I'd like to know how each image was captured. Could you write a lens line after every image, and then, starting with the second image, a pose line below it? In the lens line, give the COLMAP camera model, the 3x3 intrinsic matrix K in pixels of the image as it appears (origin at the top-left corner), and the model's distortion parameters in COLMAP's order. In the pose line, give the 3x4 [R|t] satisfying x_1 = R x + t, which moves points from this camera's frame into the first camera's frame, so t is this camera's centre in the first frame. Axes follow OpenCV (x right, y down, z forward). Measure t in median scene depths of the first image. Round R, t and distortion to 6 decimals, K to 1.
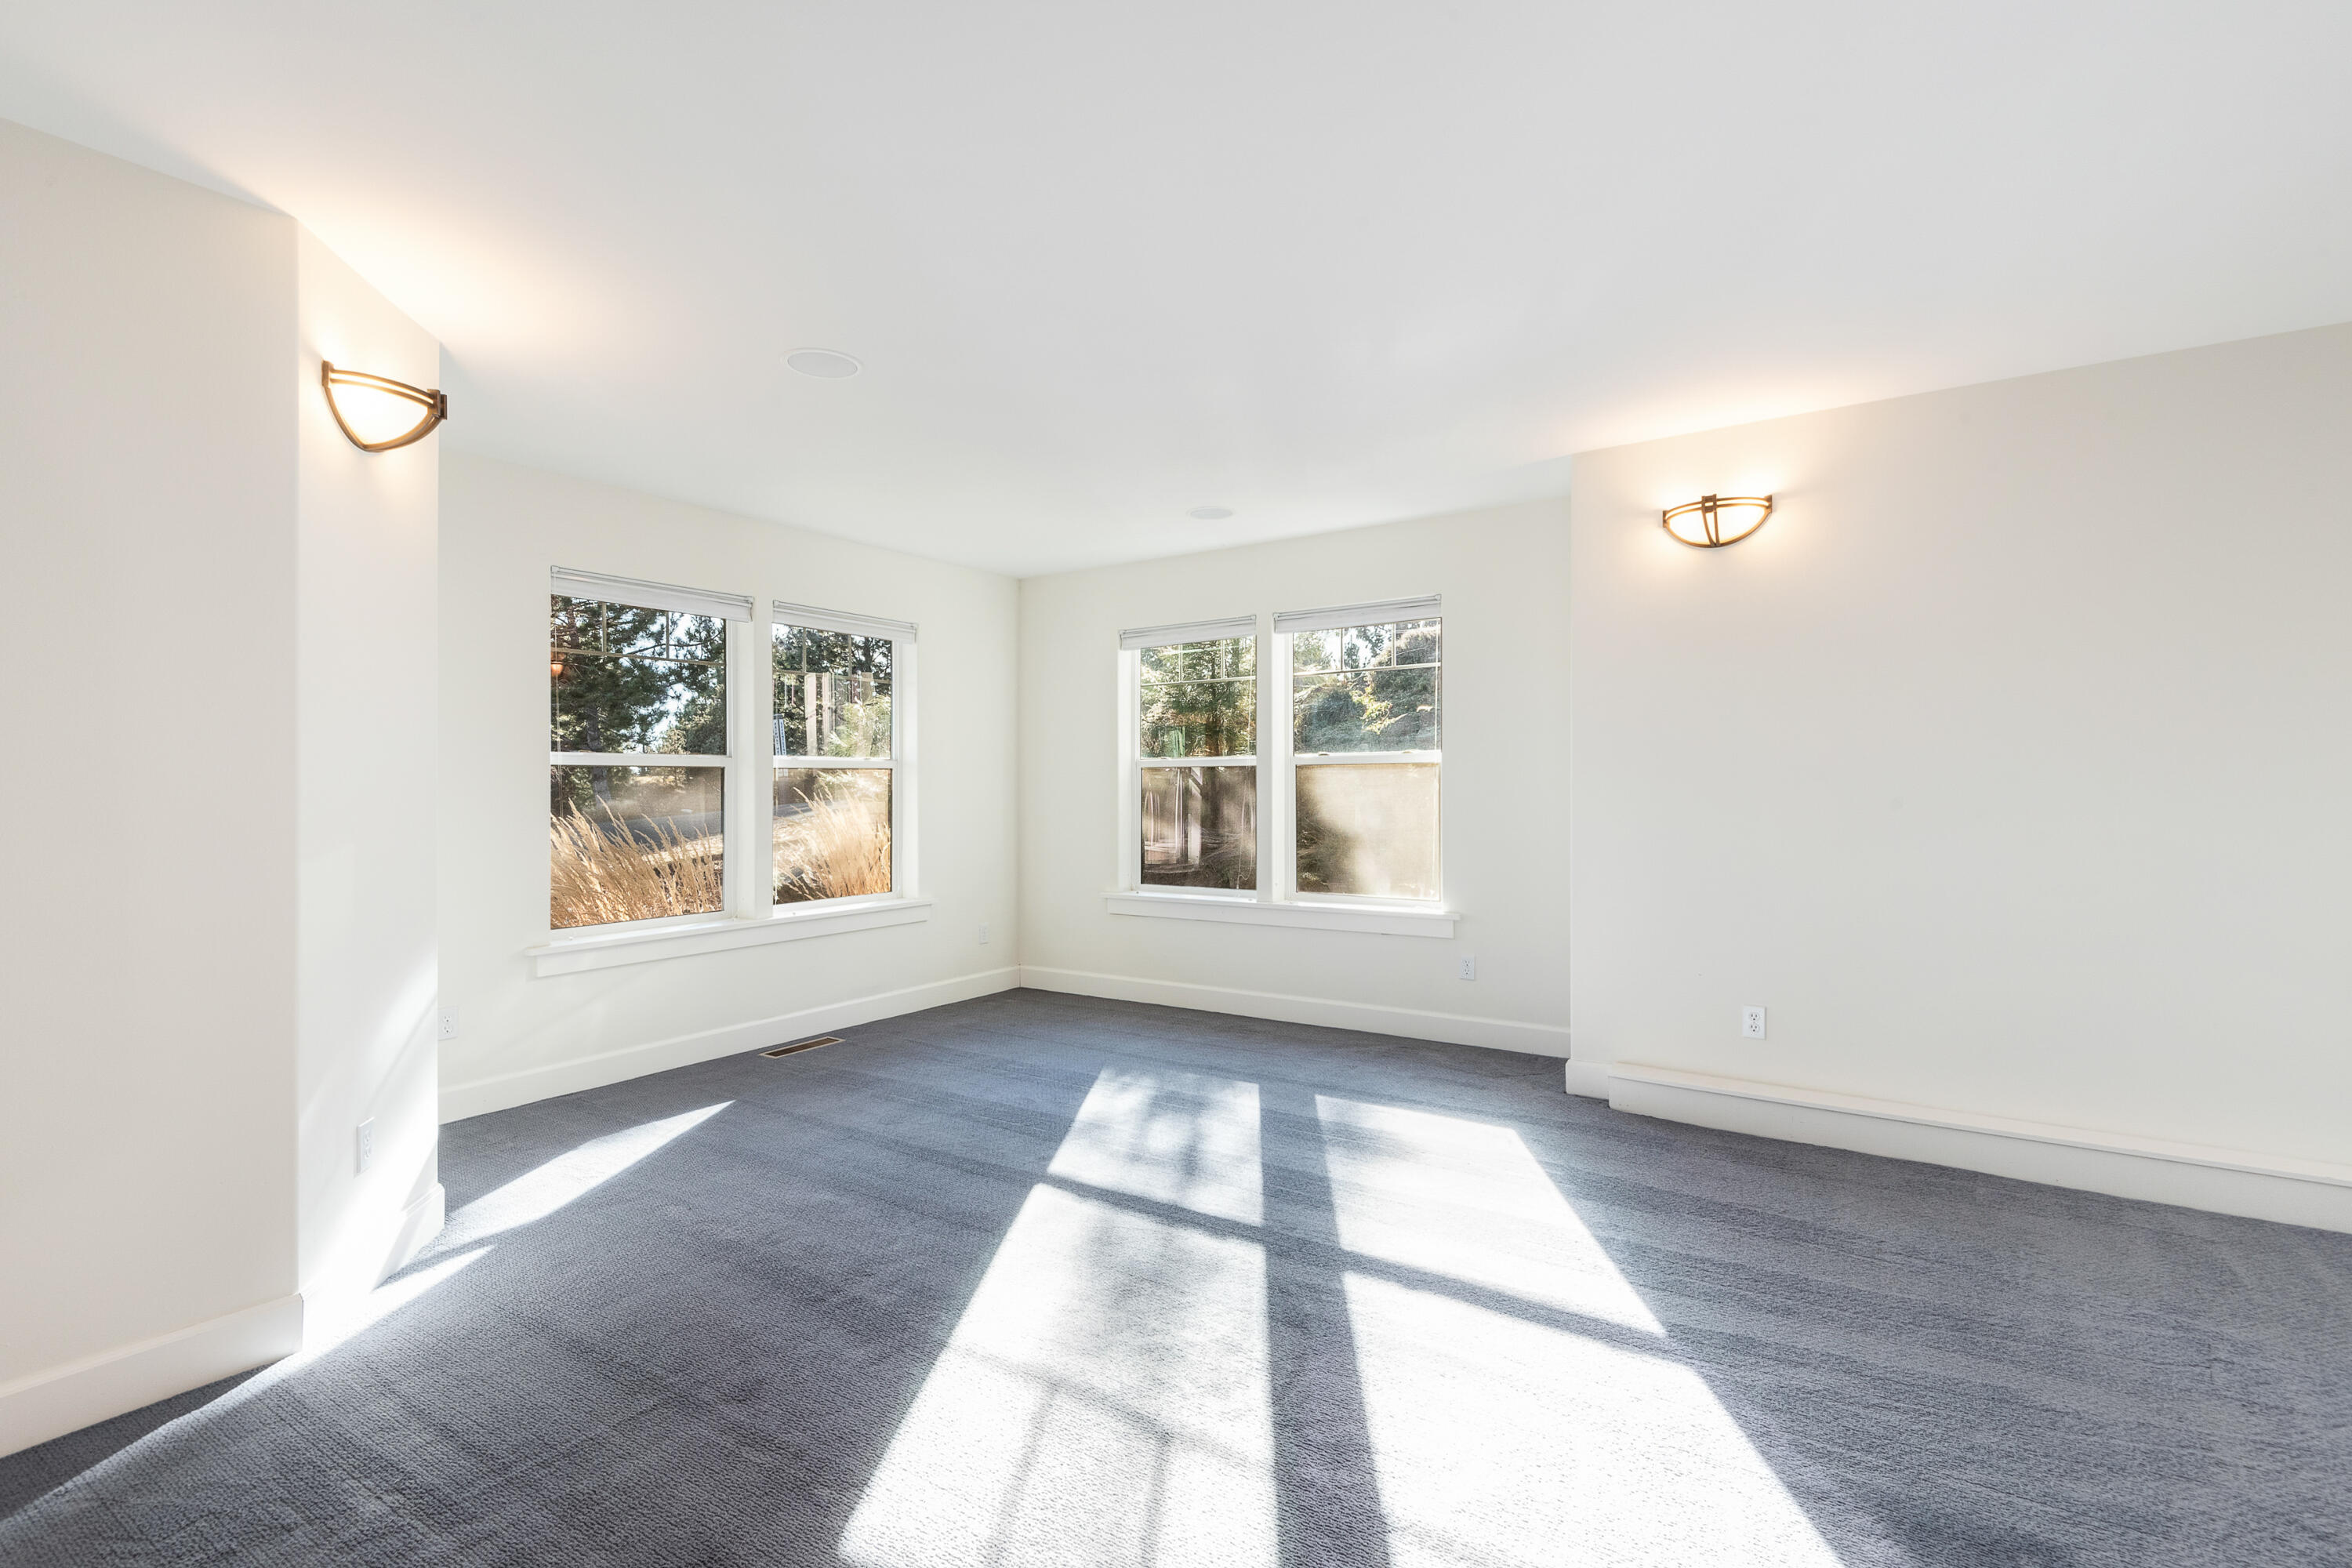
lens RADIAL K [[1103.3, 0, 1174.0], [0, 1103.3, 788.4], [0, 0, 1]] dist [-0.017152, -0.000771]
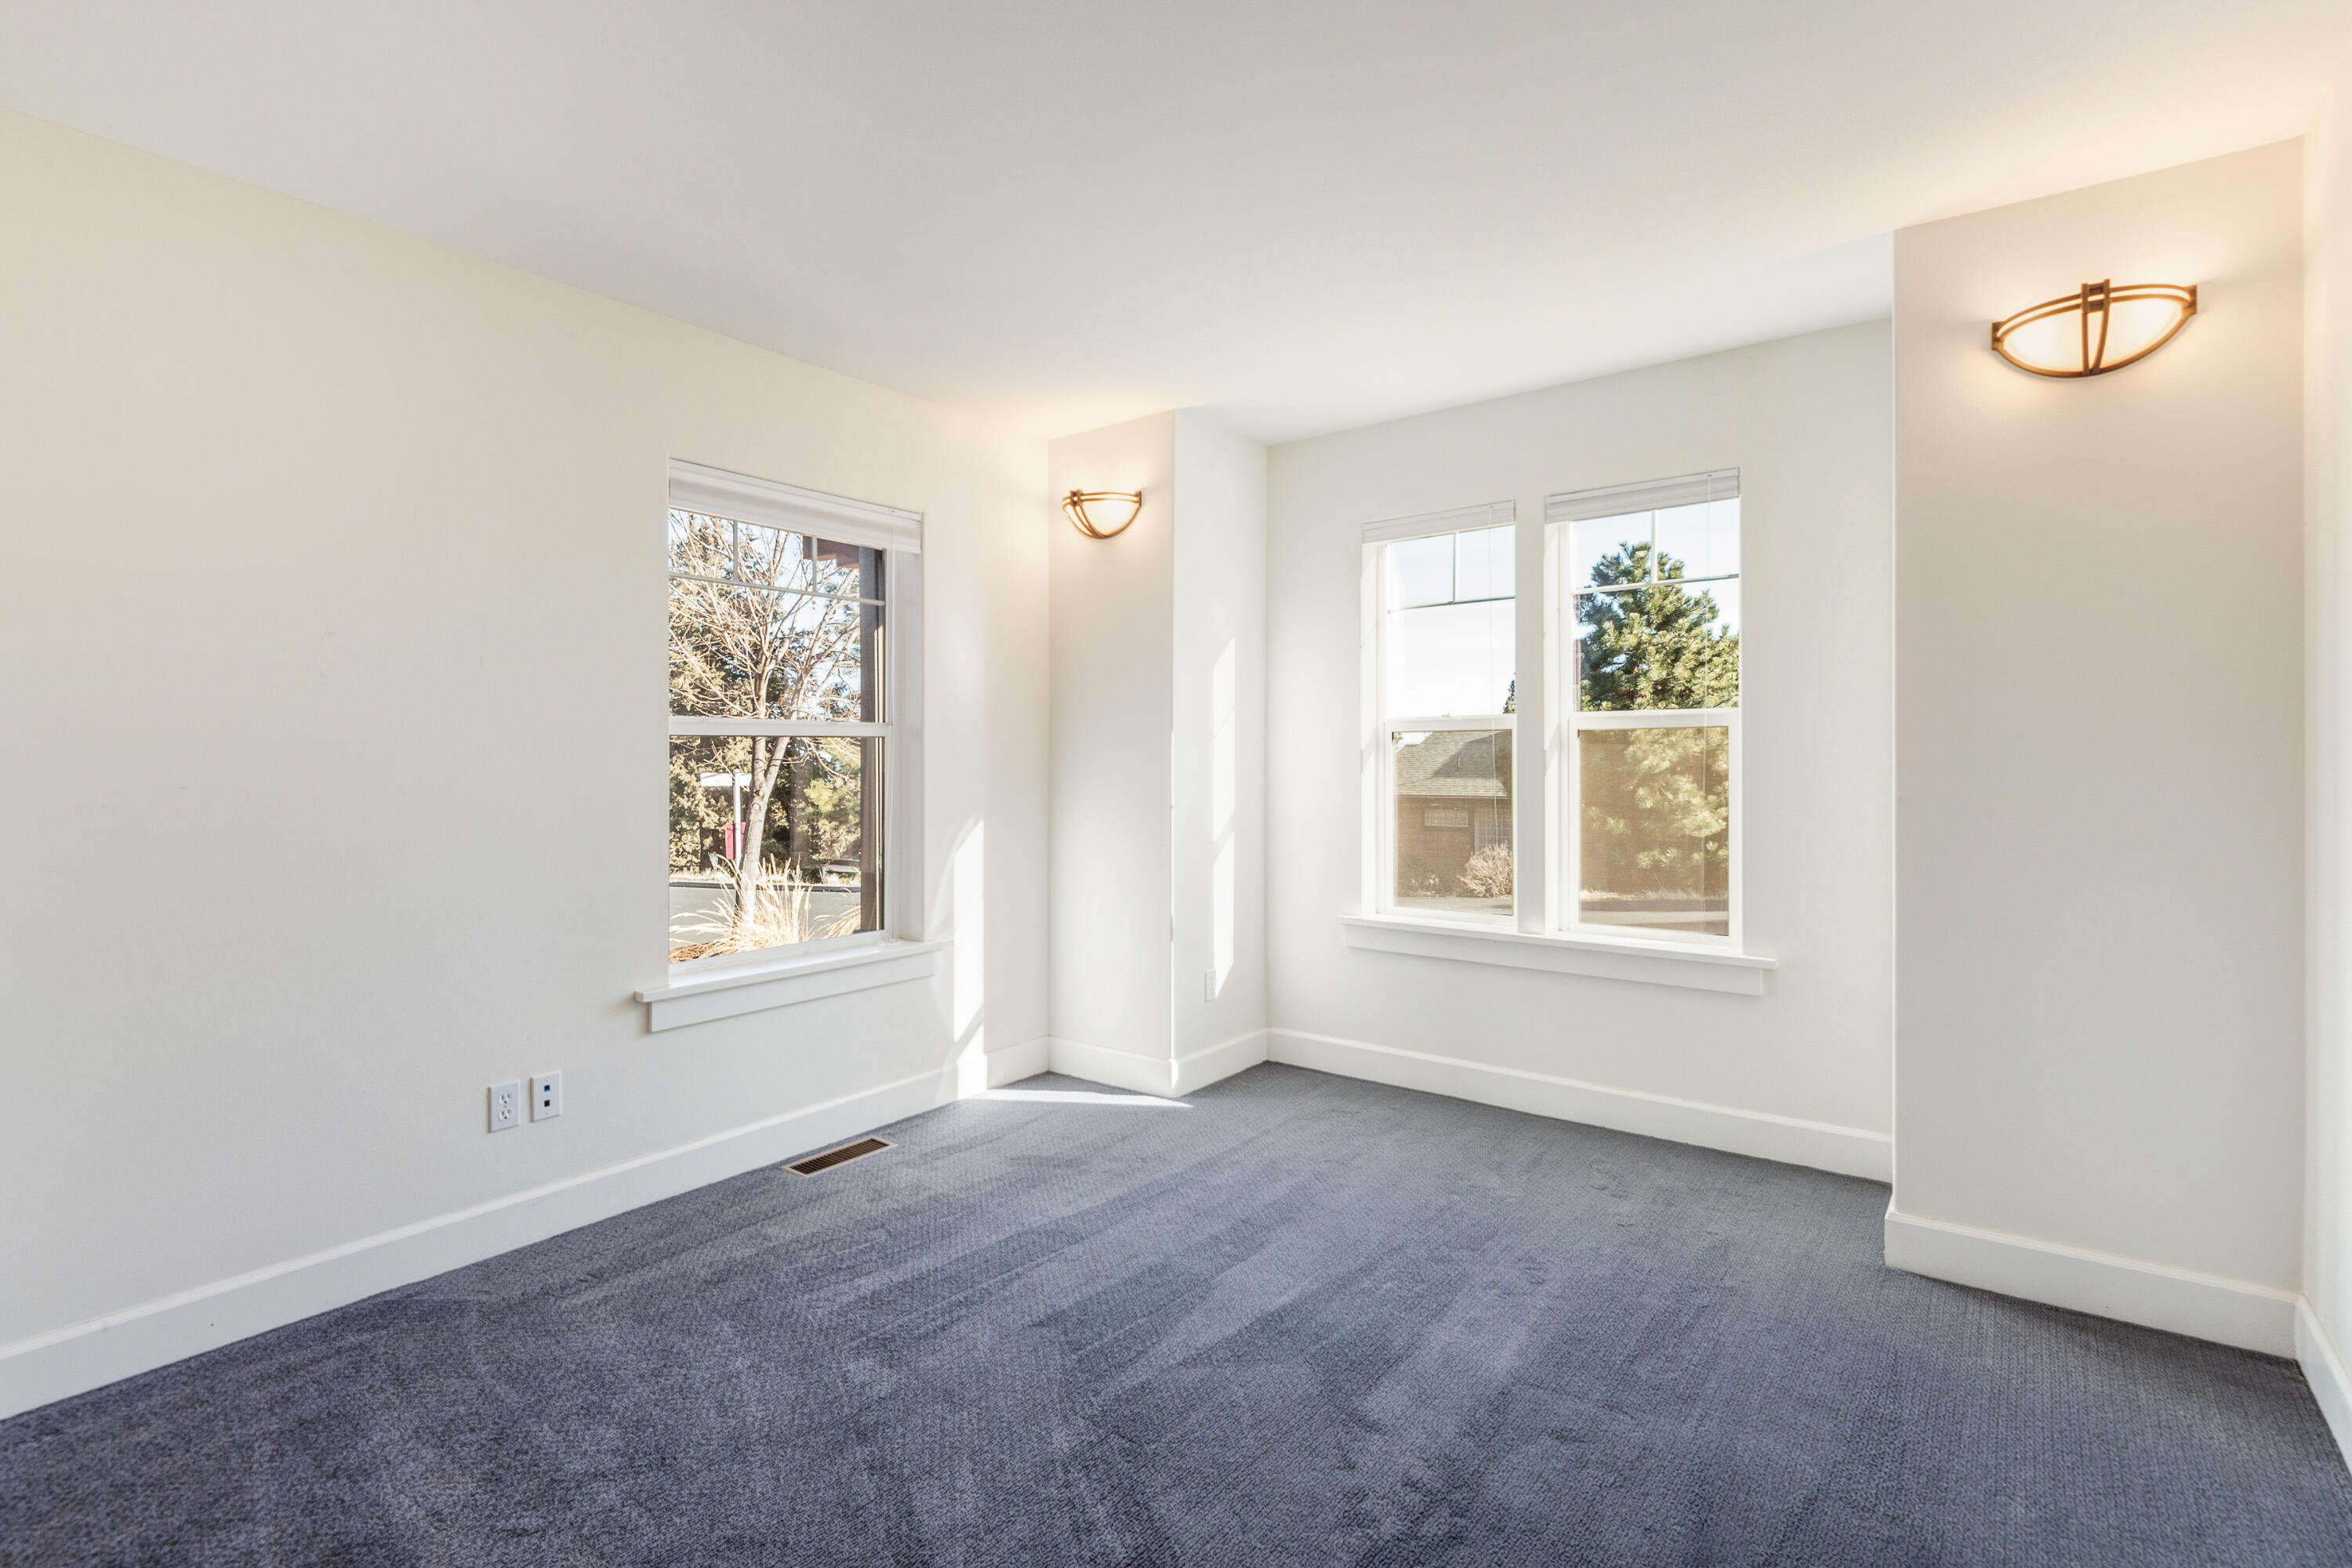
lens RADIAL K [[1103.3, 0, 1180.4], [0, 1103.3, 763.7], [0, 0, 1]] dist [-0.017152, -0.000771]
pose [[0.997885, 0.004360, -0.064860, 0.024849], [-0.004032, 0.999978, 0.005183, -0.003247], [0.064881, -0.004911, 0.997881, 0.365421]]
